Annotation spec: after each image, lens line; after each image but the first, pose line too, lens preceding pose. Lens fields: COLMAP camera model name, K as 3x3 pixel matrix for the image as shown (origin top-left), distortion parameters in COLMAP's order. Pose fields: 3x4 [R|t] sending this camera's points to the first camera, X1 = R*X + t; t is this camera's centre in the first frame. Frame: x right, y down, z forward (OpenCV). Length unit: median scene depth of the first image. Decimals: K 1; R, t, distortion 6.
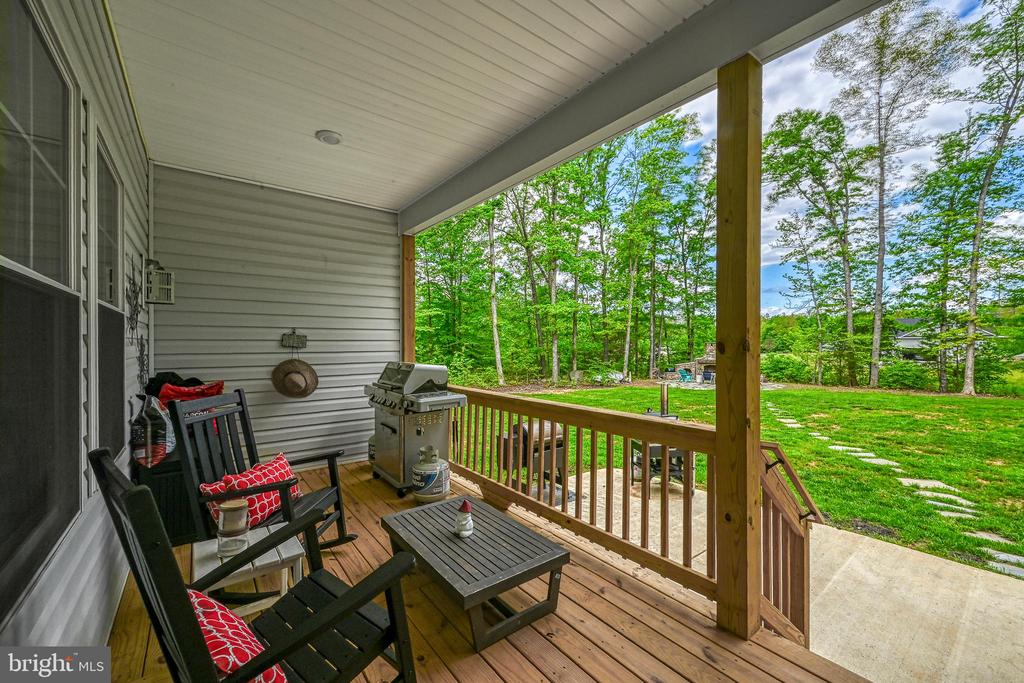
lens RADIAL K [[413.8, 0, 512.0], [0, 413.8, 341.5], [0, 0, 1]] dist [-0.001054, 0.000059]
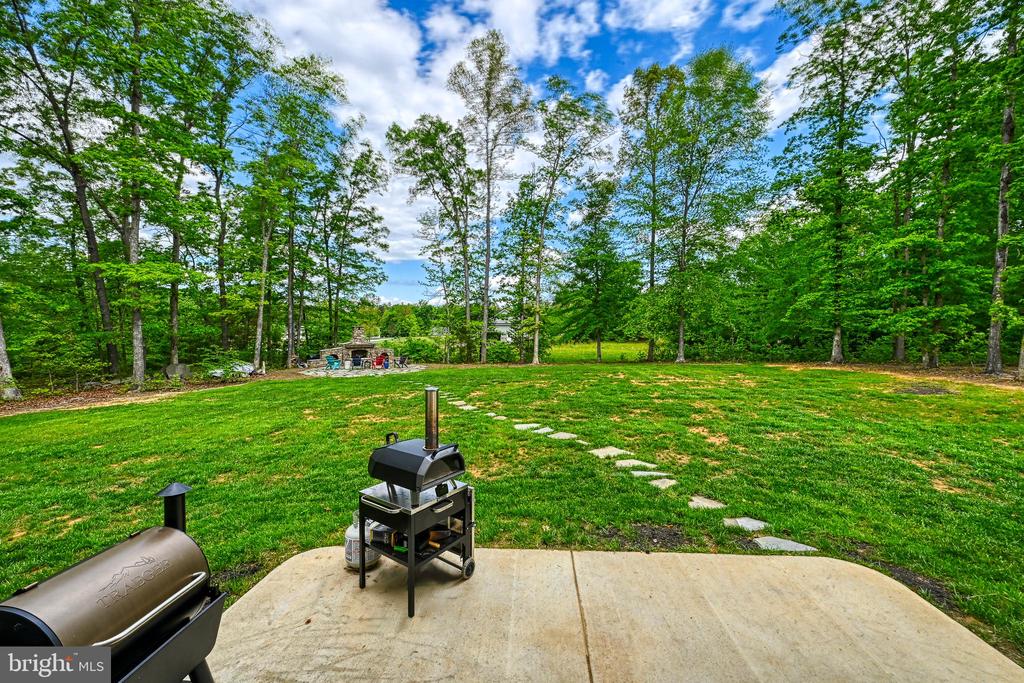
lens RADIAL K [[405.4, 0, 515.5], [0, 405.4, 335.0], [0, 0, 1]] dist [-0.001922, -0.000189]
pose [[0.653227, -0.007499, 0.757125, 0.007349], [-0.007536, 0.999837, 0.016405, 0.004389], [-0.757125, -0.016422, 0.653064, 0.108986]]
